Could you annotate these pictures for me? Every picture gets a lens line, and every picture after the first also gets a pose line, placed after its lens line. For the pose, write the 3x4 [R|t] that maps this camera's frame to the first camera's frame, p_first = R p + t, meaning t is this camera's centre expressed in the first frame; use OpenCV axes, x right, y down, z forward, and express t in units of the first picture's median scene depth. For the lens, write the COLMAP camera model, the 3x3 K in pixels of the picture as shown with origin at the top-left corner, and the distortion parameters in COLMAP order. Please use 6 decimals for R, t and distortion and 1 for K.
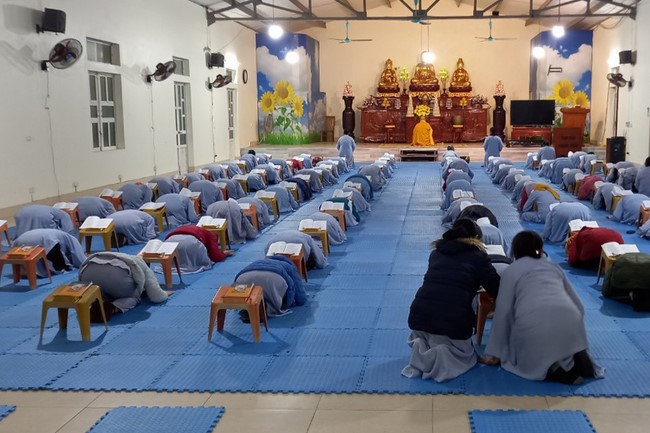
lens RADIAL K [[714.2, 0, 393.7], [0, 714.2, 210.0], [0, 0, 1]] dist [0.060324, 0.011786]
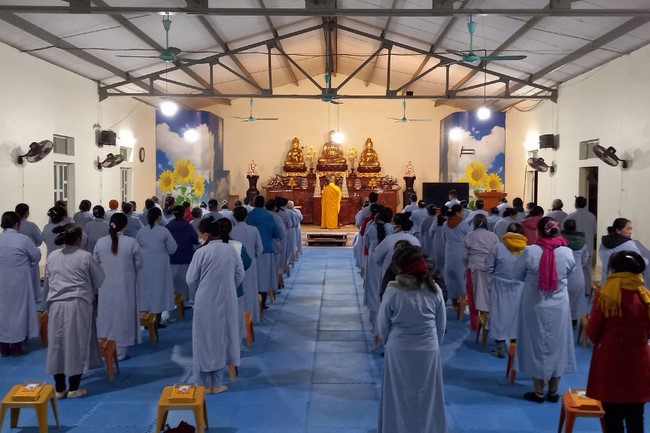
lens RADIAL K [[673.8, 0, 325.0], [0, 673.8, 216.5], [0, 0, 1]] dist [0.069981, -0.011785]
pose [[0.999189, 0.008734, 0.039297, -0.002056], [-0.005324, 0.996275, -0.086068, -0.029627], [-0.039902, 0.085789, 0.995514, 0.111950]]
